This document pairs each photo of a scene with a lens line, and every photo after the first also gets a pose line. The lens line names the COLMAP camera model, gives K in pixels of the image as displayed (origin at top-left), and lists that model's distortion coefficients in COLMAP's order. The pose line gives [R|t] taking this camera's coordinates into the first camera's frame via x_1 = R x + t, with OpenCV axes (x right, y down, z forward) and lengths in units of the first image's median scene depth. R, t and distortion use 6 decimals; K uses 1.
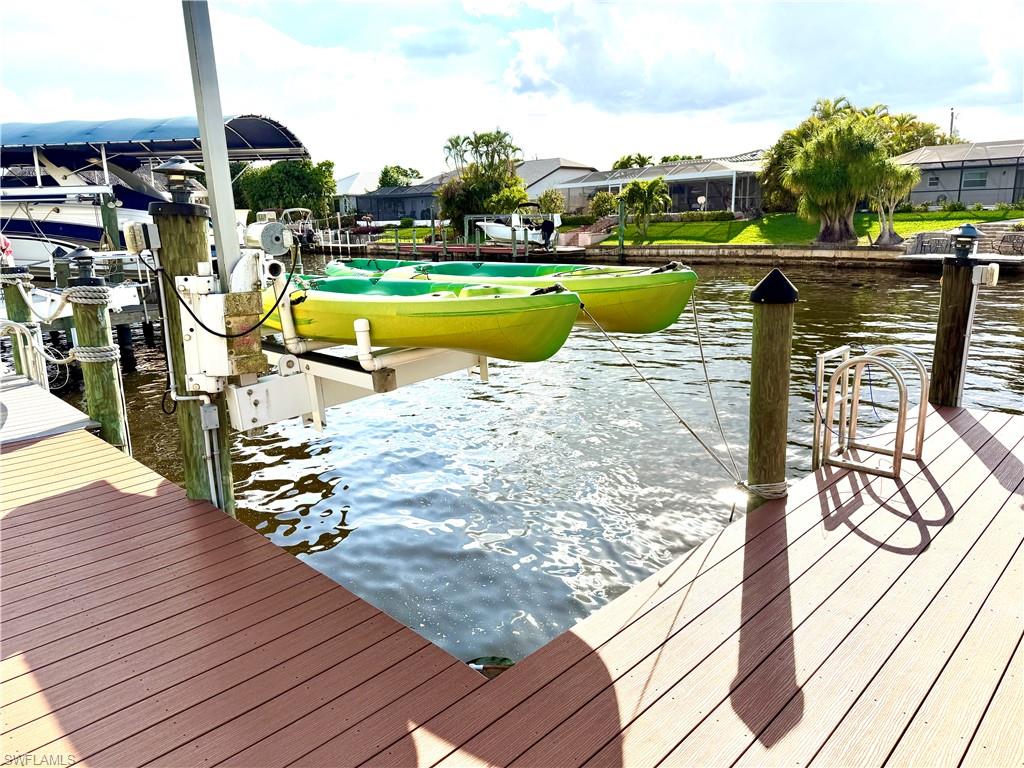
lens RADIAL K [[720.6, 0, 509.0], [0, 720.6, 385.7], [0, 0, 1]] dist [0.057261, -0.069743]
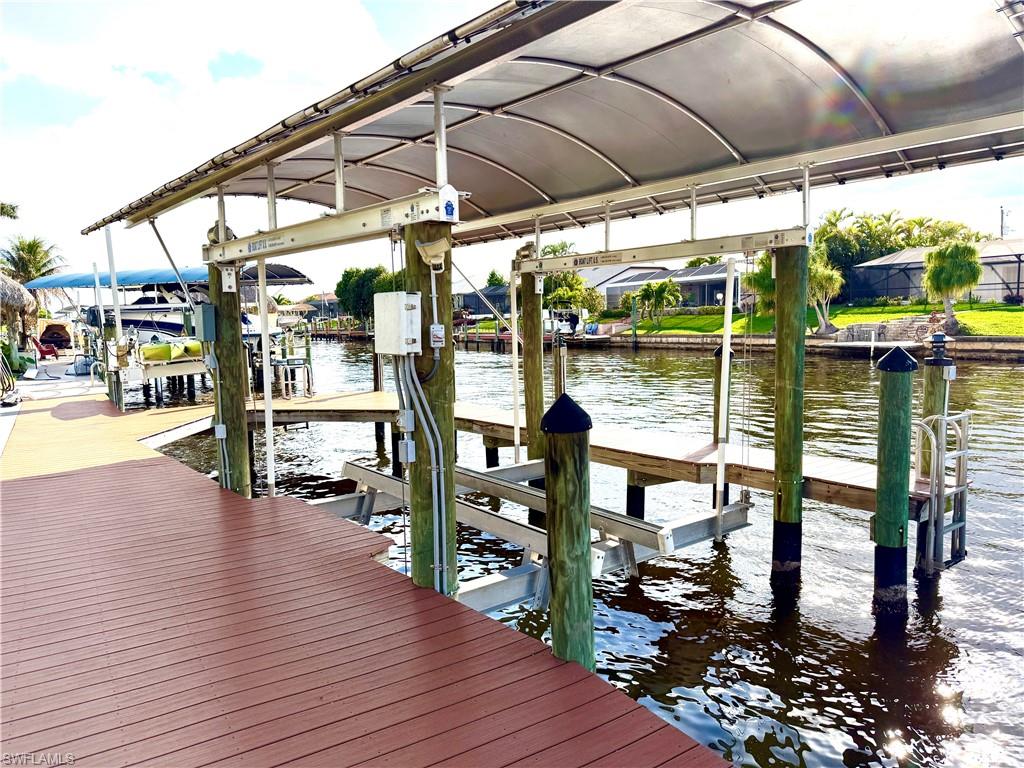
lens RADIAL K [[720.6, 0, 521.9], [0, 720.6, 387.1], [0, 0, 1]] dist [0.057261, -0.069743]
pose [[0.979584, 0.014582, -0.200505, 0.224016], [-0.038292, 0.992640, -0.114889, 0.040961], [0.197354, 0.120221, 0.972933, -0.208911]]
